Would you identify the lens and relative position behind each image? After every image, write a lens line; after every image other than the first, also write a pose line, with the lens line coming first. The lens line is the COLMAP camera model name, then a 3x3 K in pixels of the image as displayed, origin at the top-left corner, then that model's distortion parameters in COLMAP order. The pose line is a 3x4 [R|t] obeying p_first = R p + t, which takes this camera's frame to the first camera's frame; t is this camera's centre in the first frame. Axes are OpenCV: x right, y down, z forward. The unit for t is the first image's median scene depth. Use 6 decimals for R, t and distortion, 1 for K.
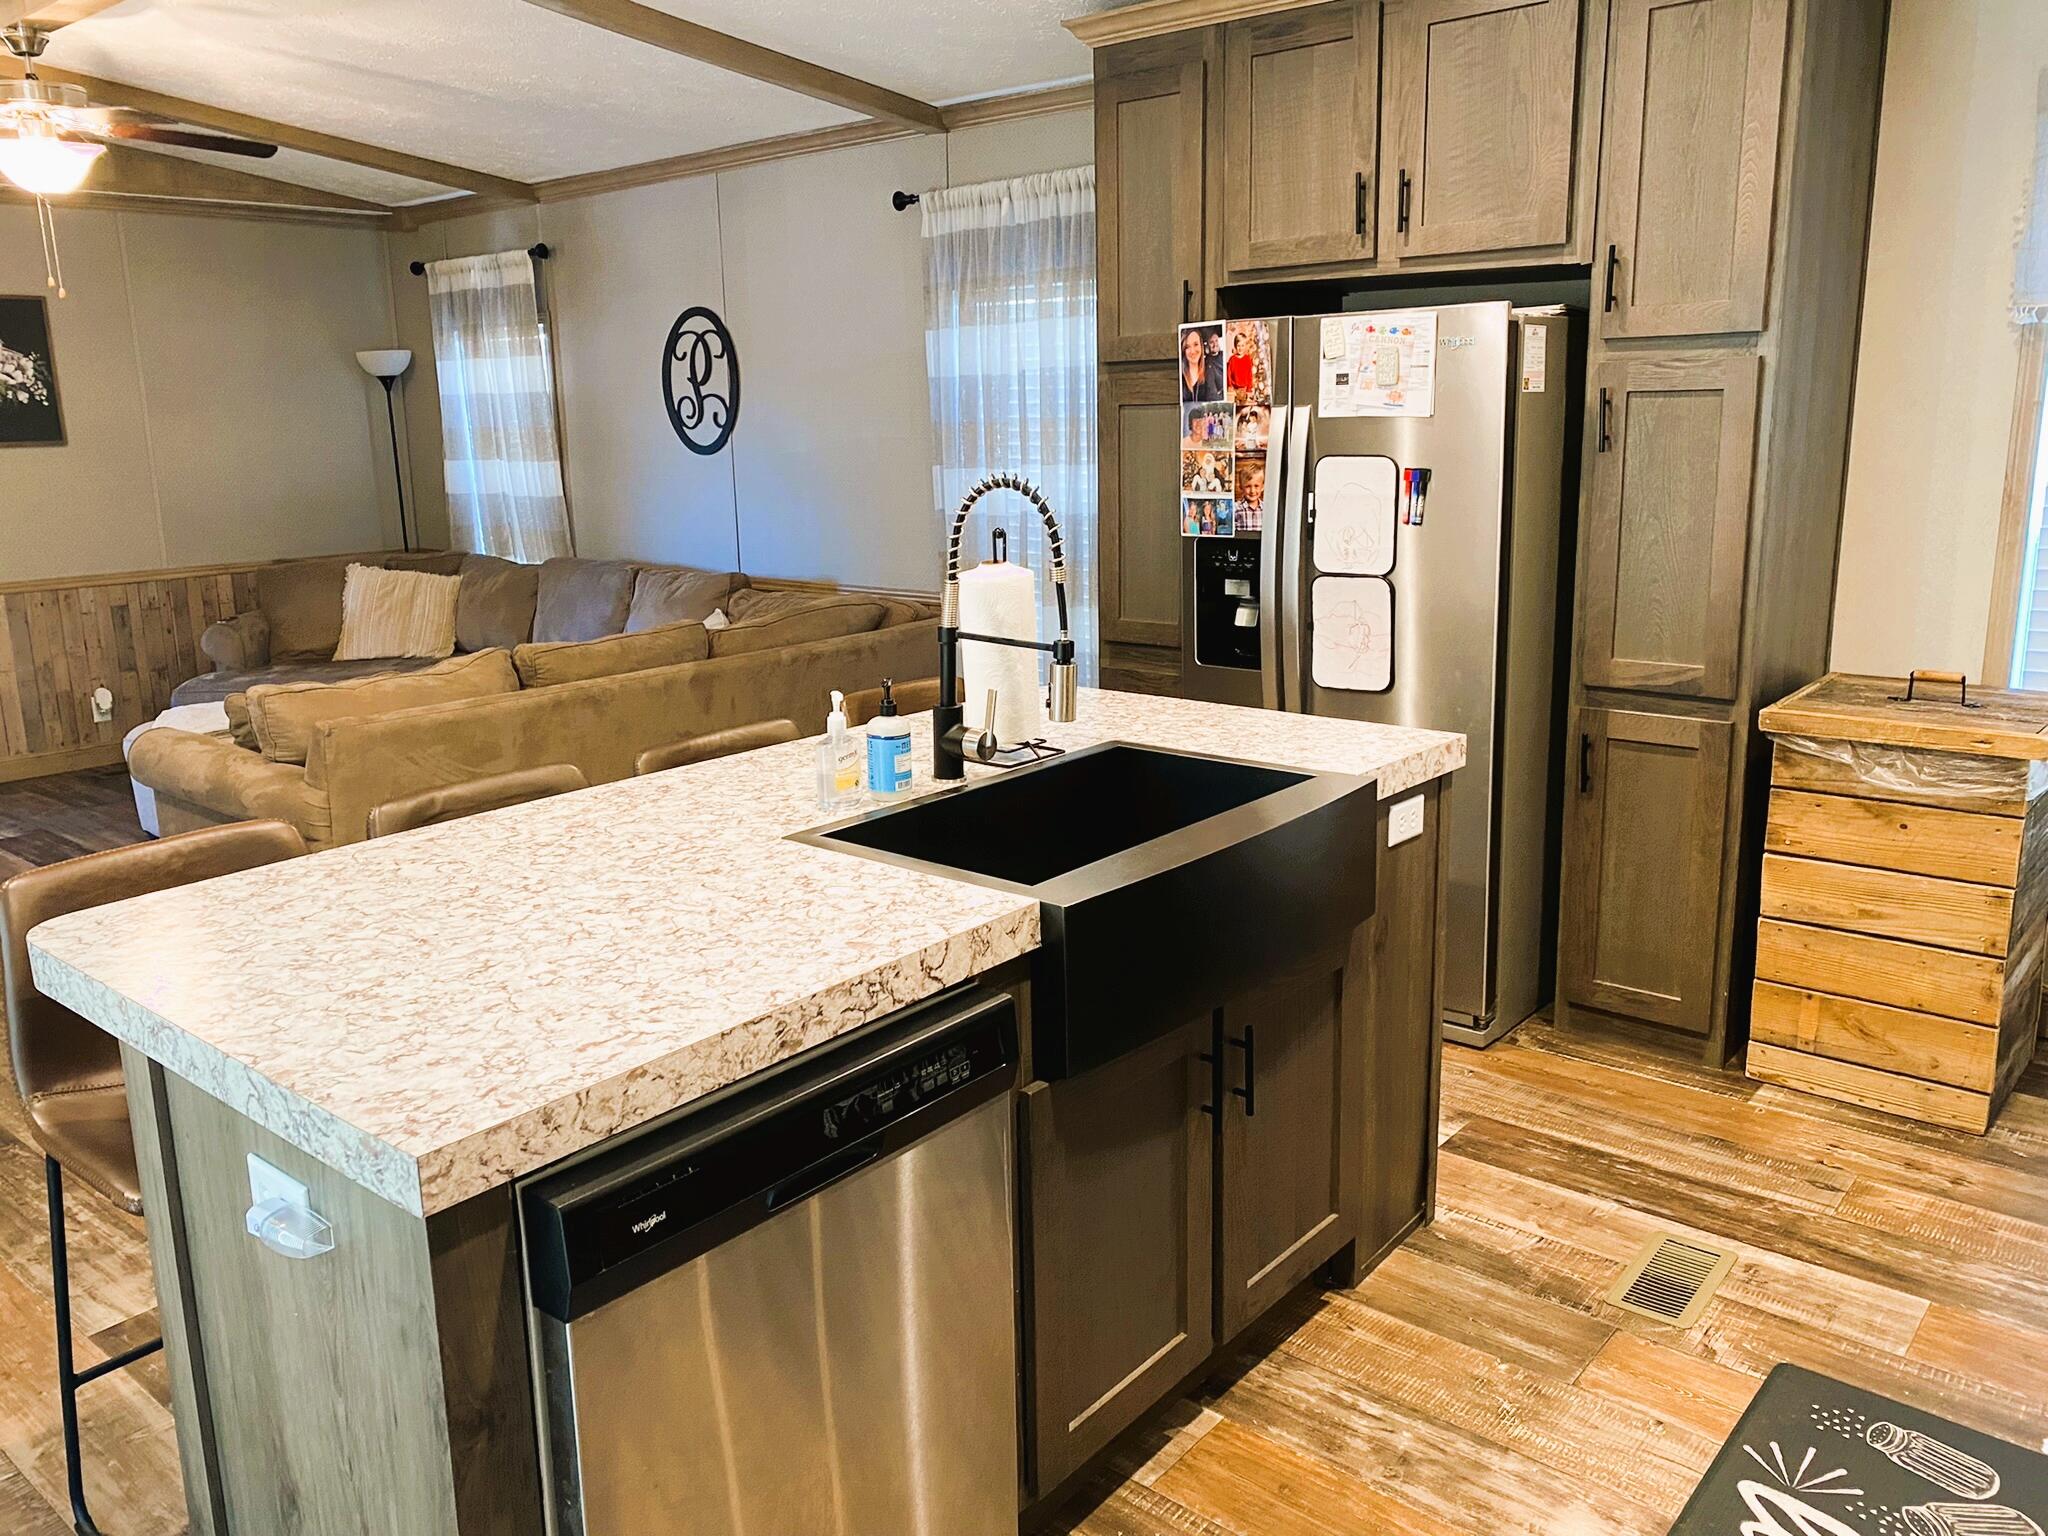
lens RADIAL K [[1564.3, 0, 1015.2], [0, 1564.3, 761.1], [0, 0, 1]] dist [0.027209, -0.024376]
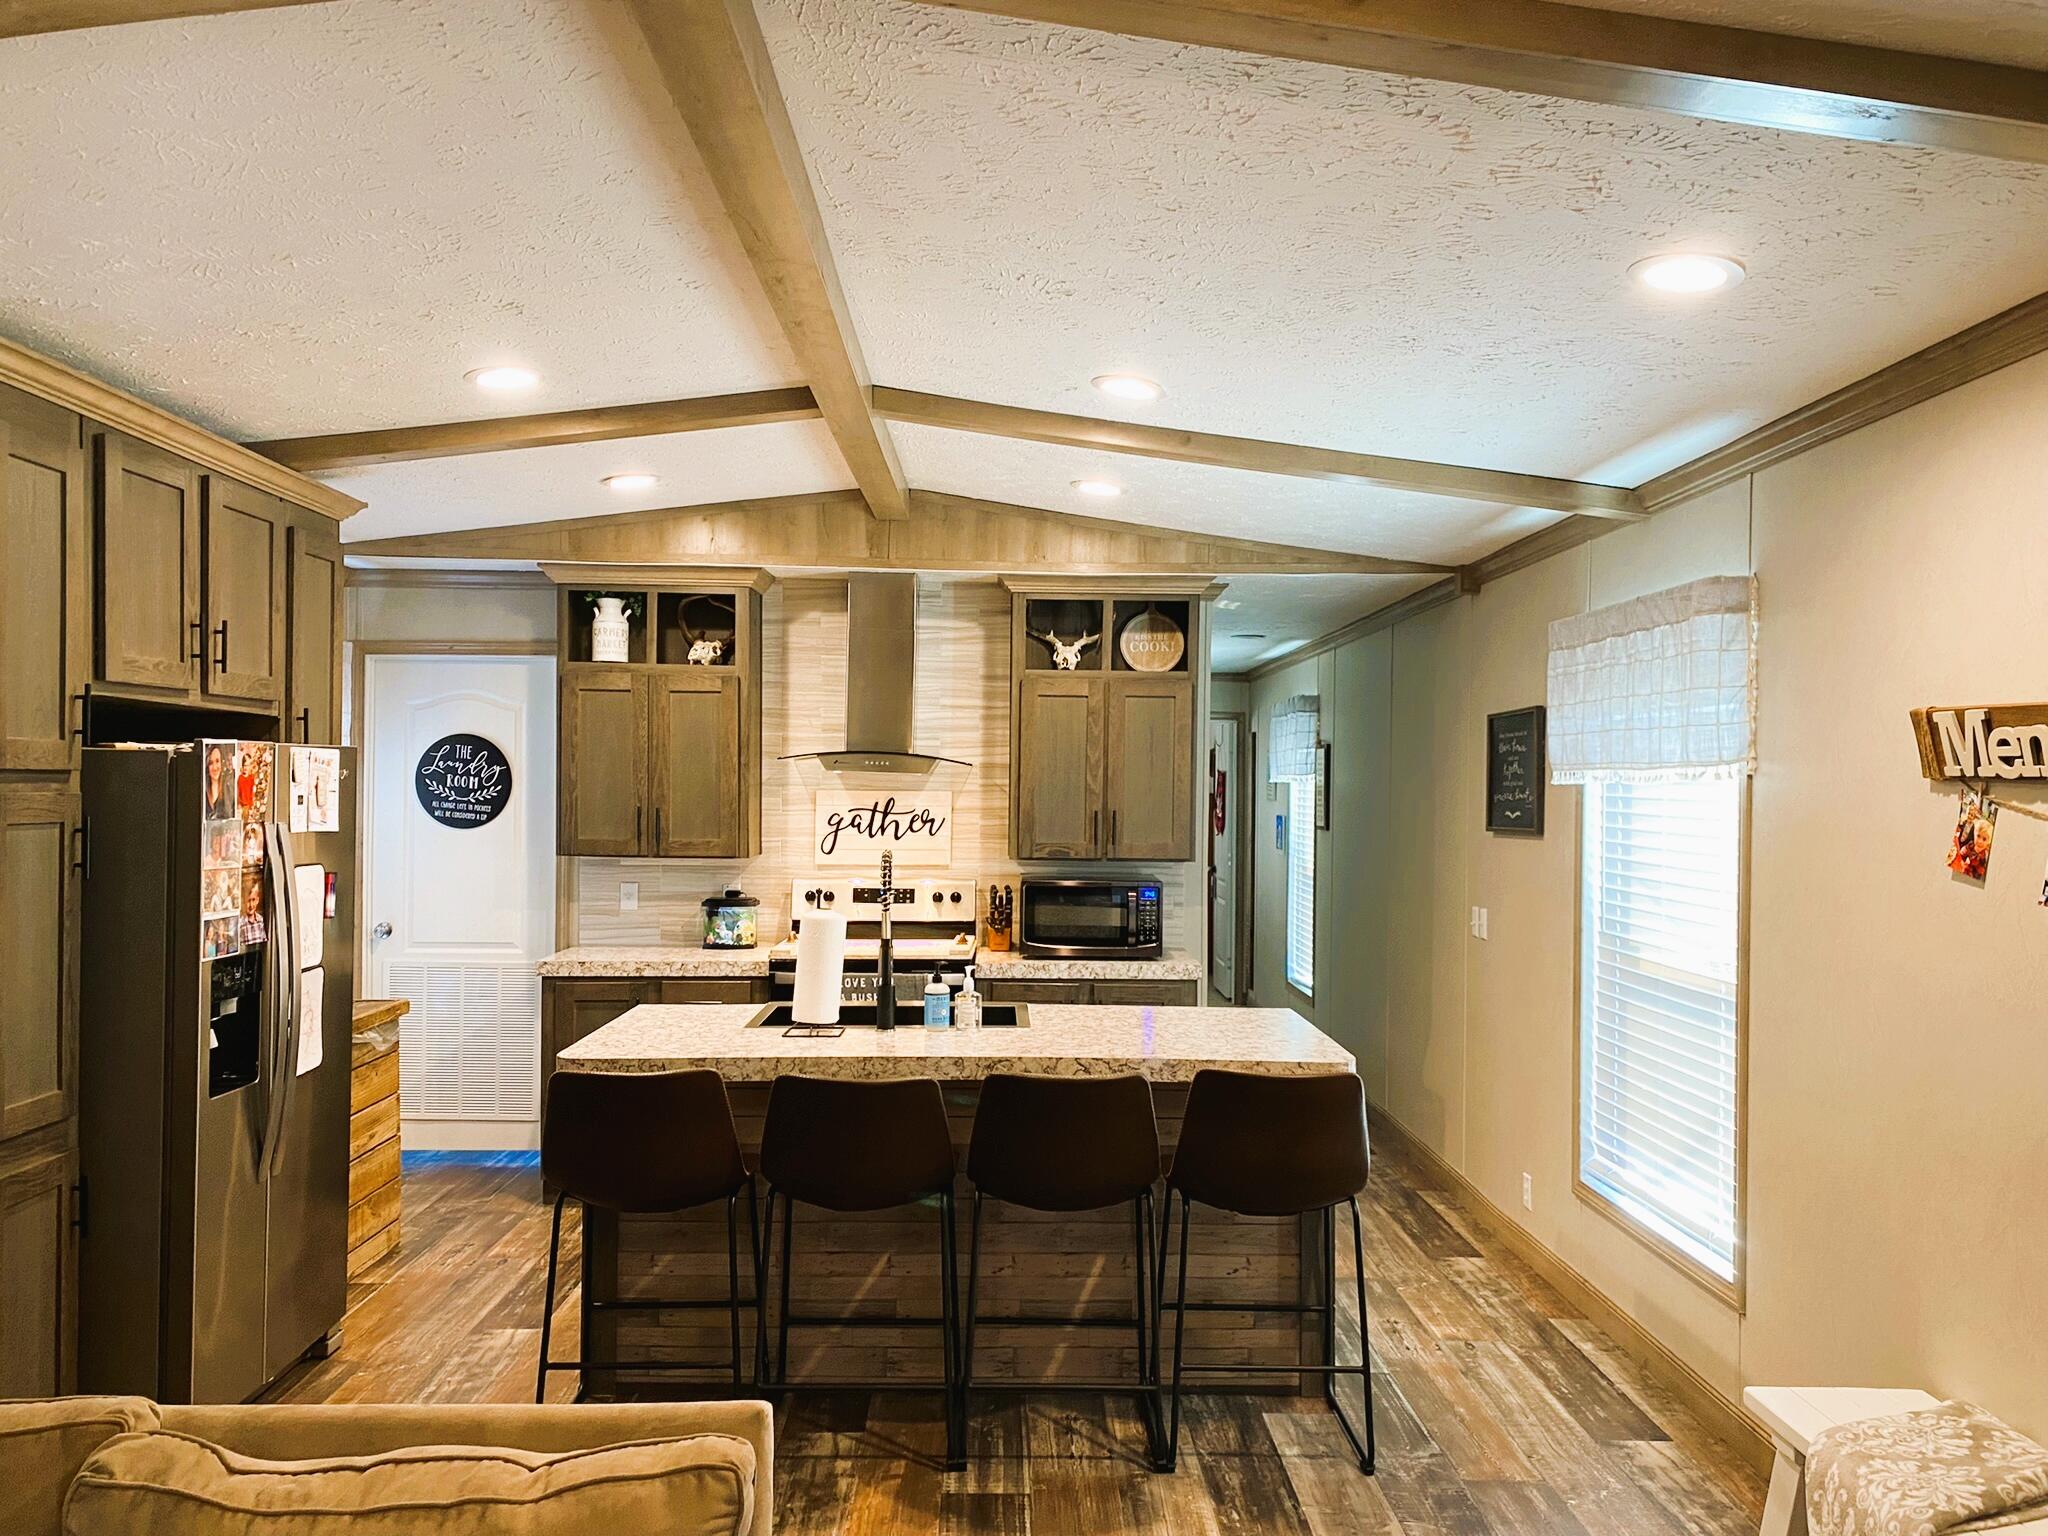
lens RADIAL K [[1564.3, 0, 1046.1], [0, 1564.3, 764.1], [0, 0, 1]] dist [0.027209, -0.024376]
pose [[-0.675225, 0.029236, 0.737032, -0.810433], [0.171896, 0.977939, 0.118689, -0.252323], [-0.717302, 0.206835, -0.665355, 1.108028]]
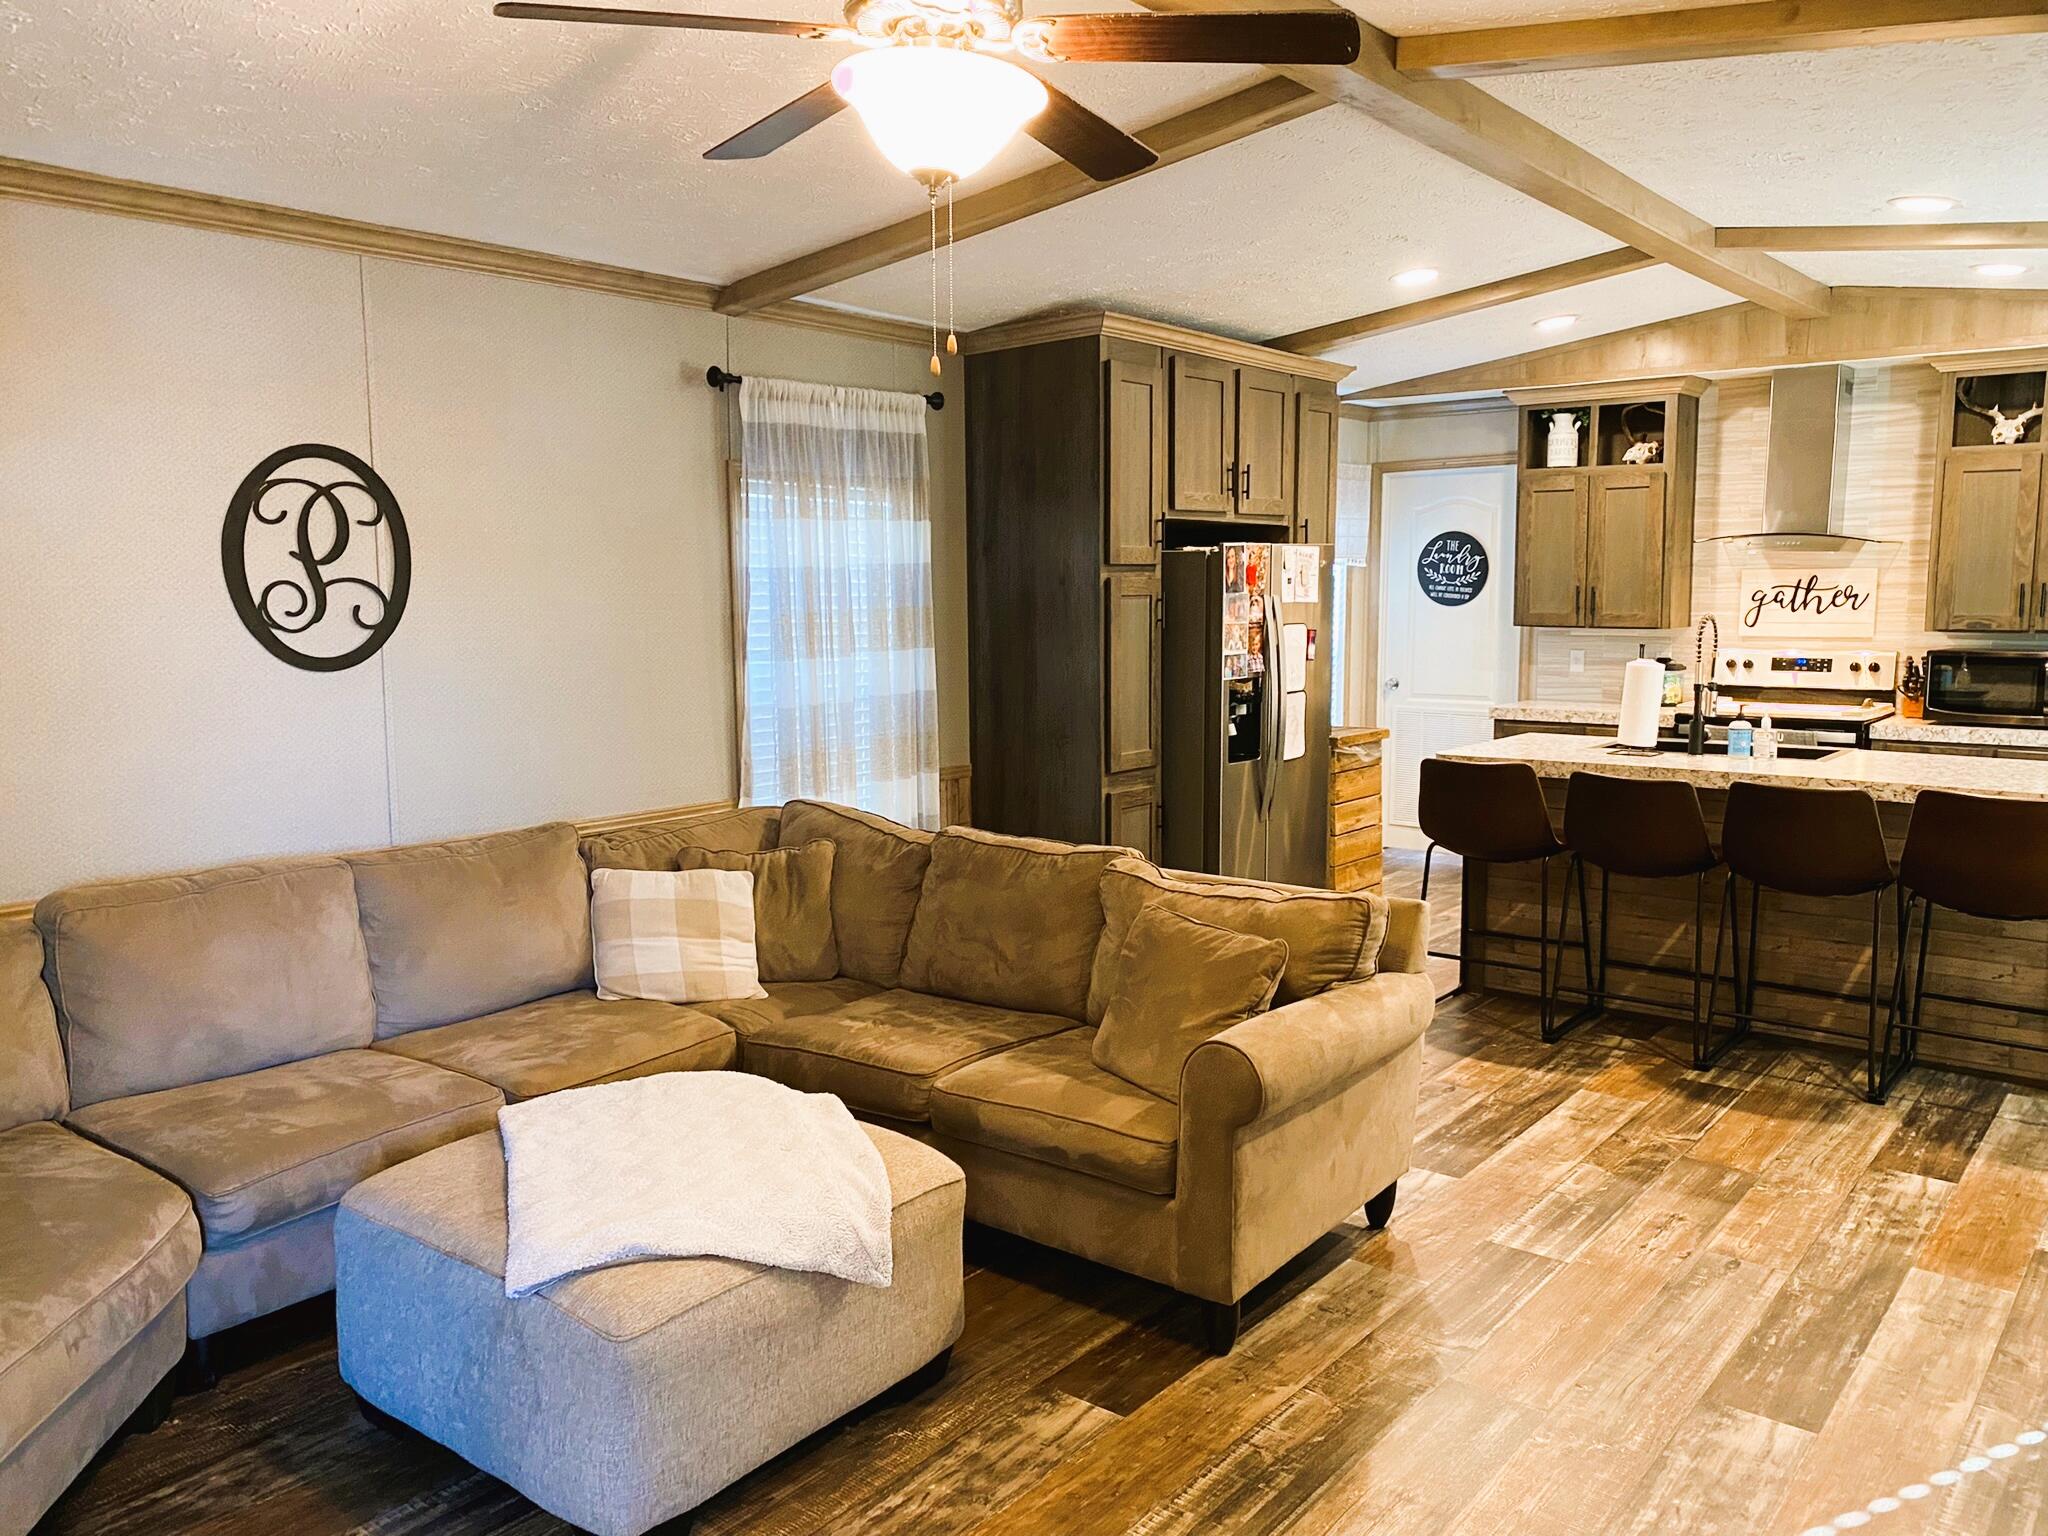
lens RADIAL K [[1564.3, 0, 987.6], [0, 1564.3, 765.4], [0, 0, 1]] dist [0.027209, -0.024376]
pose [[-0.012474, -0.090426, 0.995825, -1.233726], [0.232885, 0.968252, 0.090840, -0.228570], [-0.972424, 0.233046, 0.008981, 1.101102]]
